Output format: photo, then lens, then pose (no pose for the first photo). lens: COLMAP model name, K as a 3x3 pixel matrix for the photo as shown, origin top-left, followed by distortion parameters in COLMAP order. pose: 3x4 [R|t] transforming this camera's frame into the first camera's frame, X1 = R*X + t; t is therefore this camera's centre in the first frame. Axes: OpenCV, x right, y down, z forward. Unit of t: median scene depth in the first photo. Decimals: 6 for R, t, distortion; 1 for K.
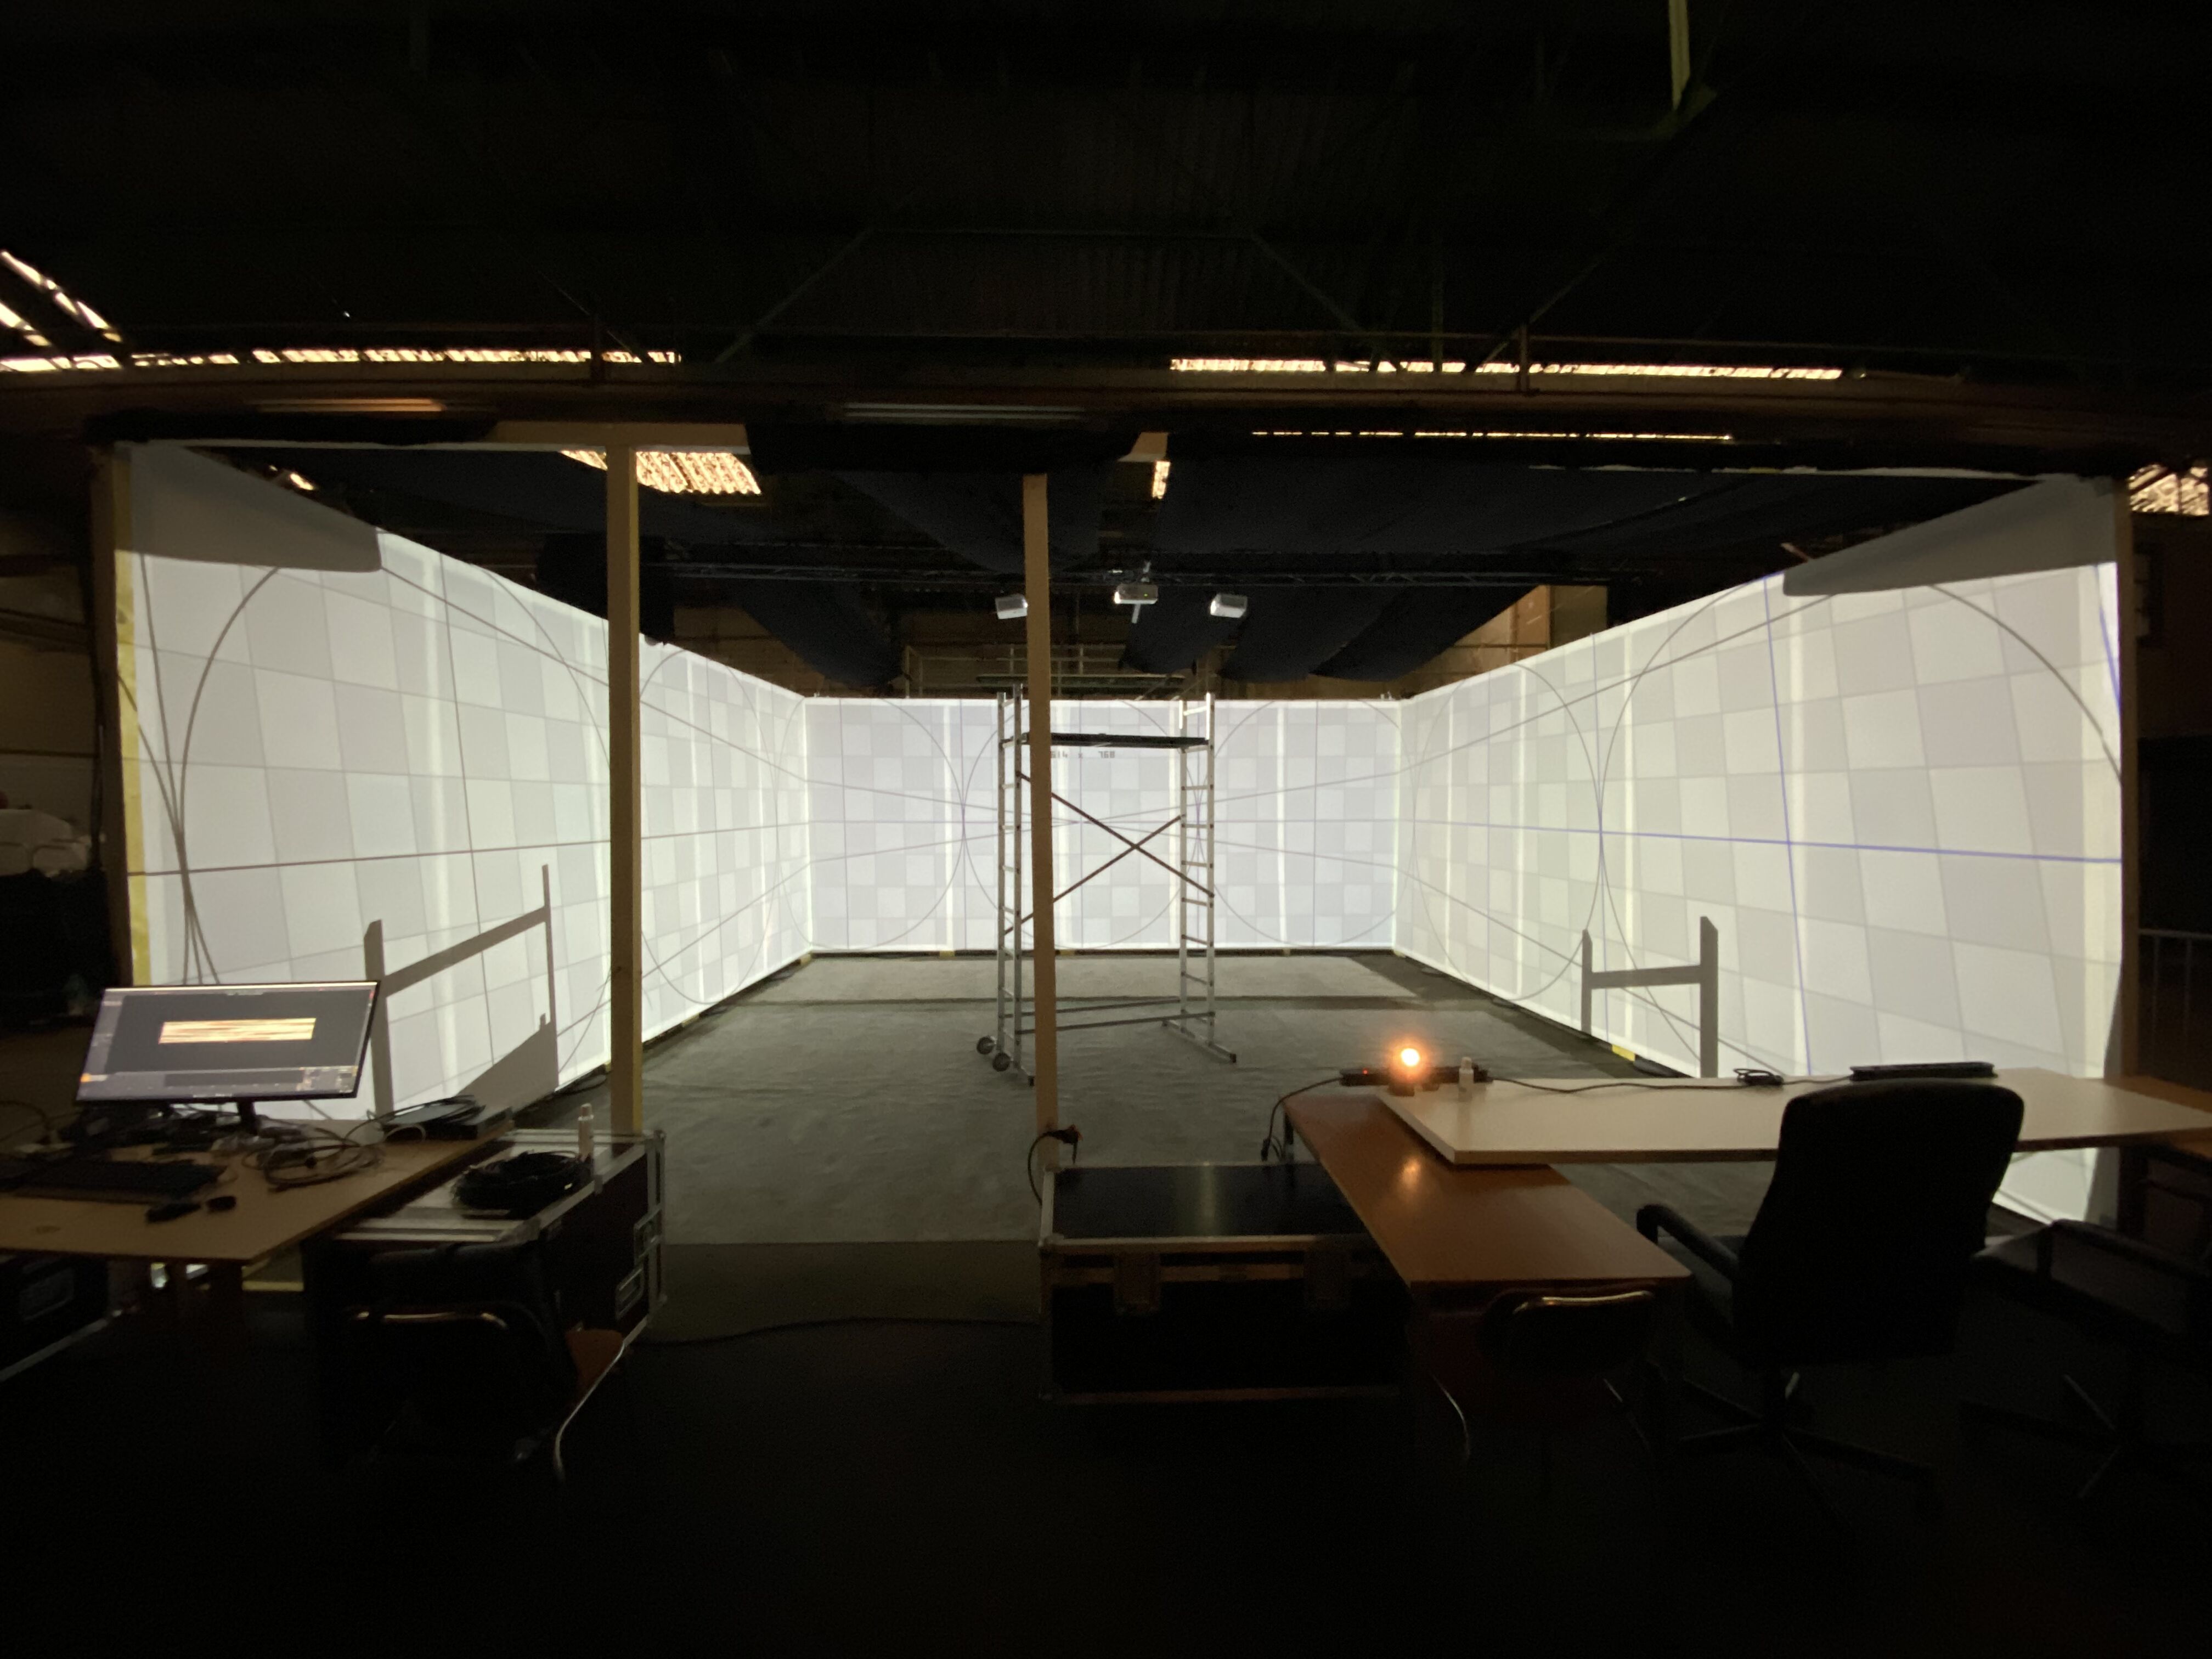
lens RADIAL K [[877.5, 0, 1106.0], [0, 877.5, 829.5], [0, 0, 1]] dist [-0.000155, -0.000187]
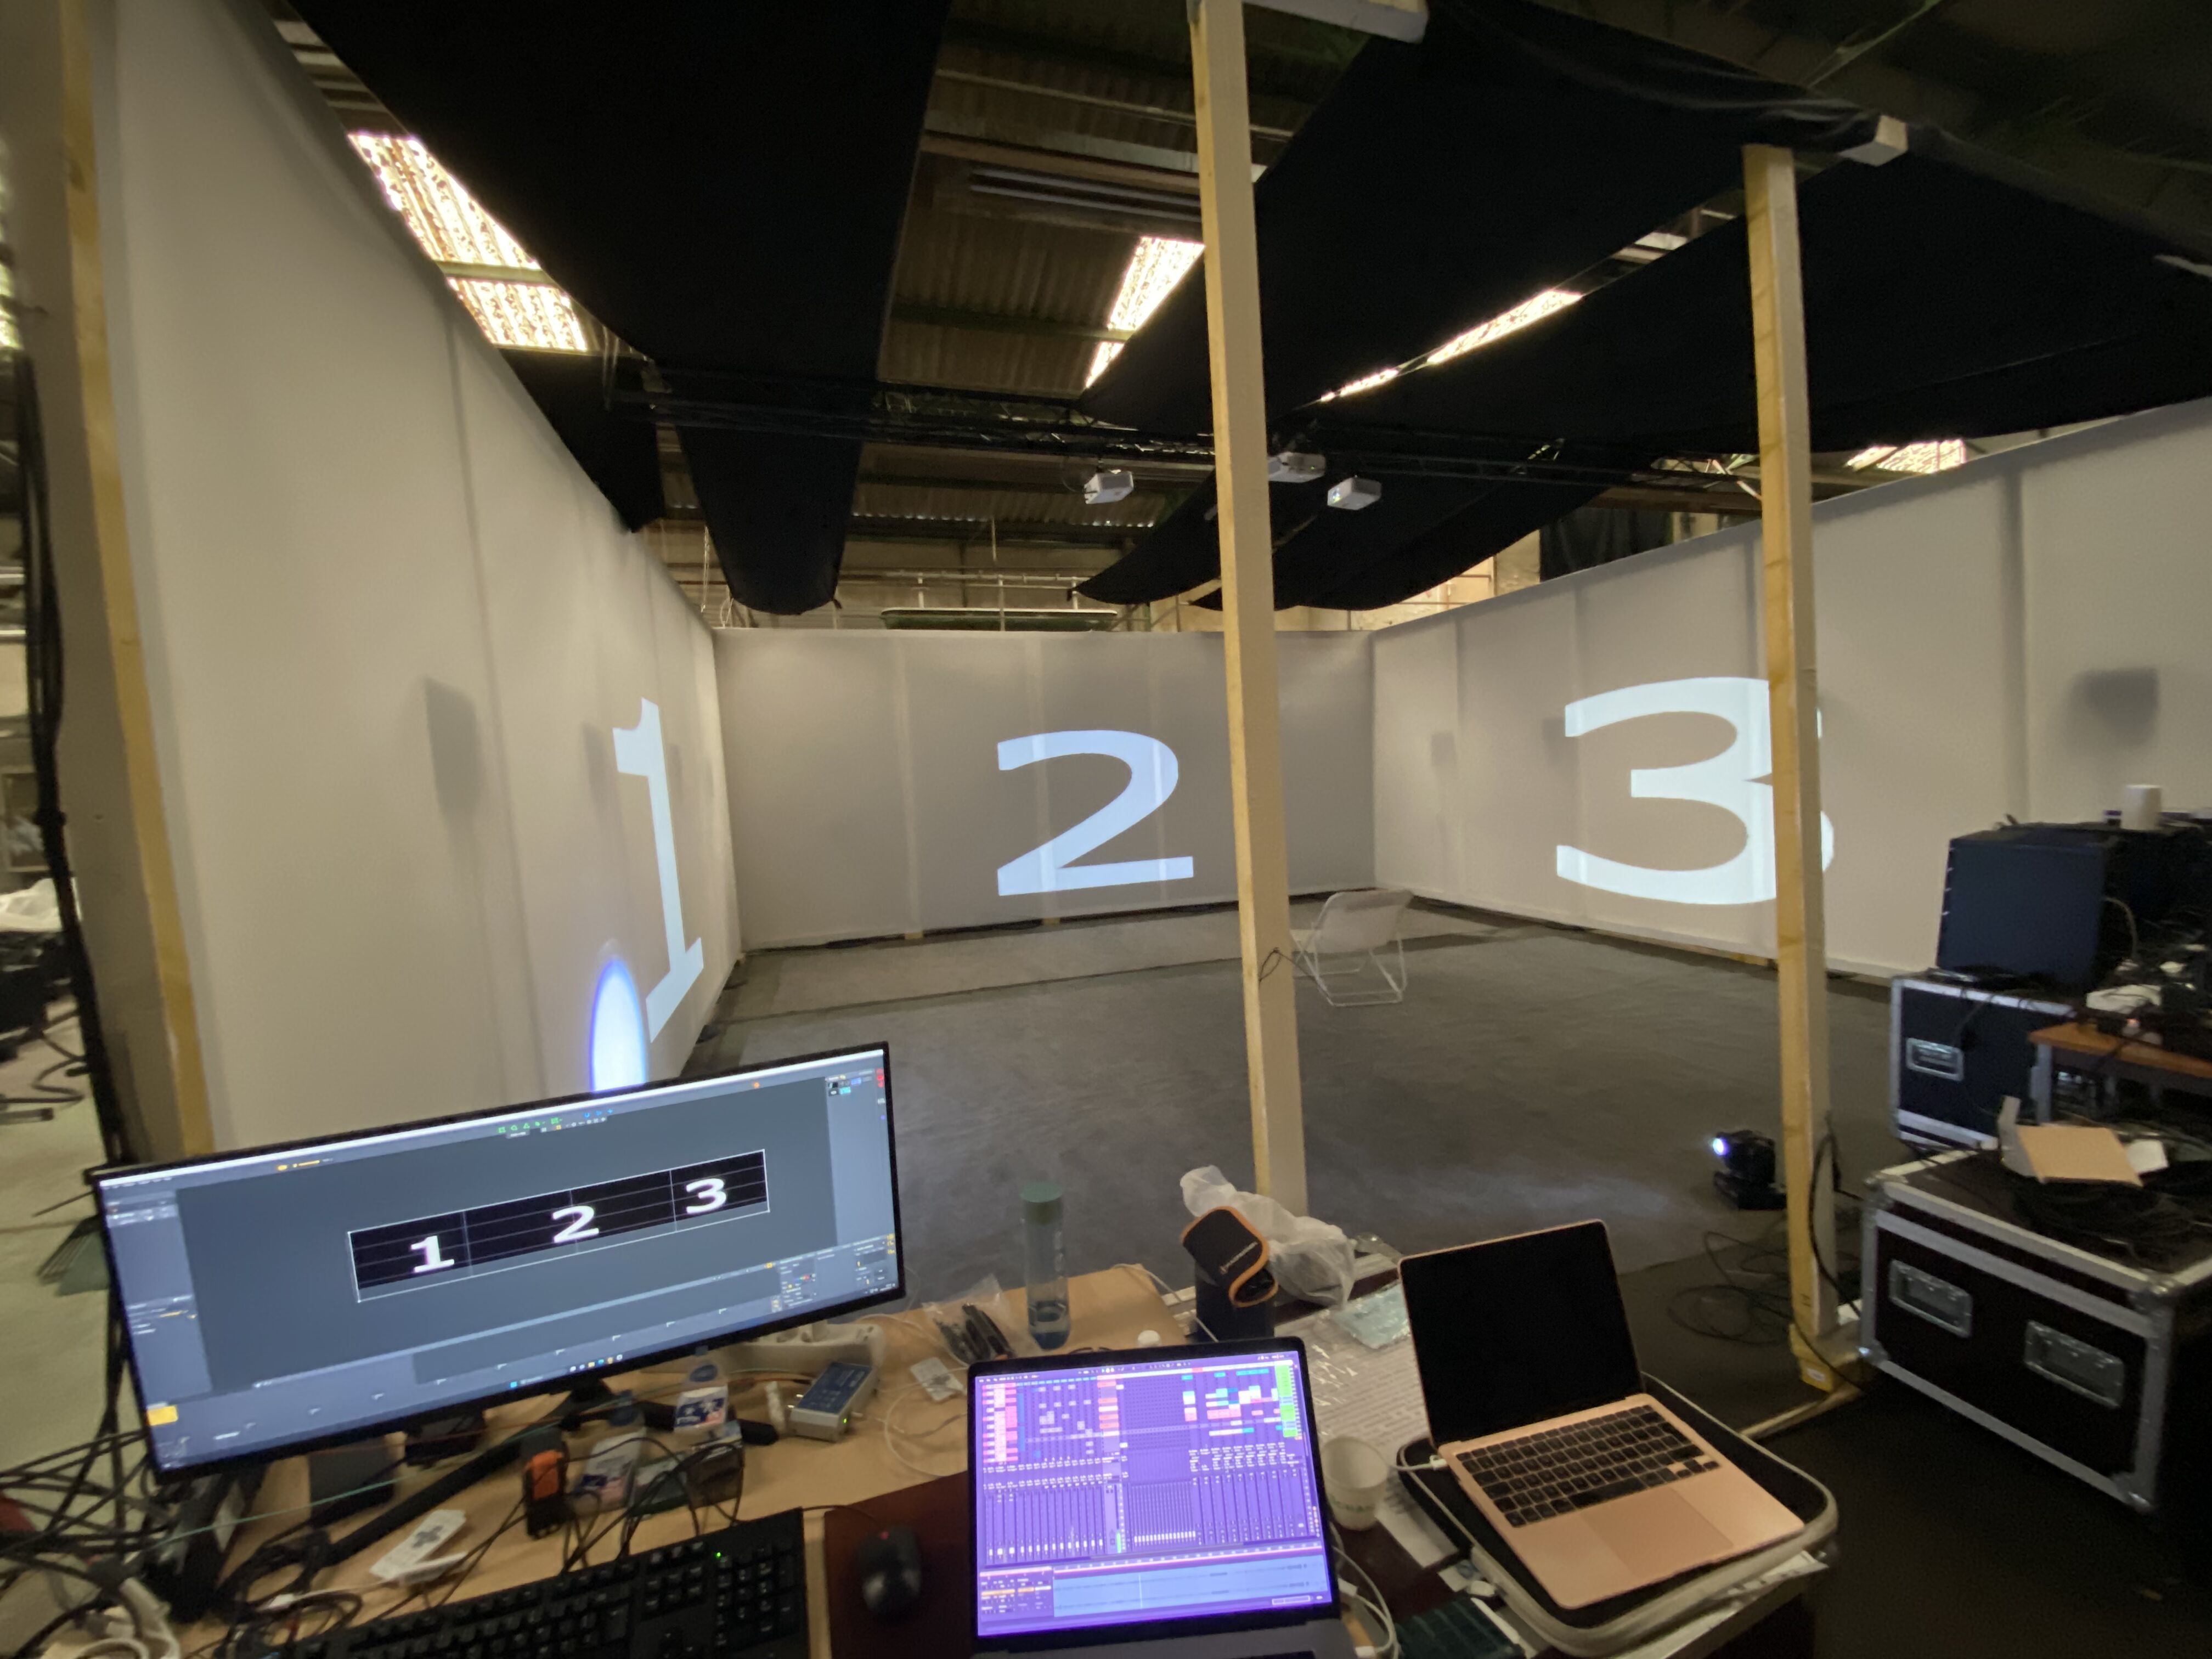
lens RADIAL K [[879.7, 0, 1106.0], [0, 879.7, 829.5], [0, 0, 1]] dist [0.001040, 0.000082]
pose [[0.951986, -0.086806, 0.293577, -0.494794], [0.074382, 0.995807, 0.053246, 0.018735], [-0.296968, -0.028852, 0.954452, 0.292762]]
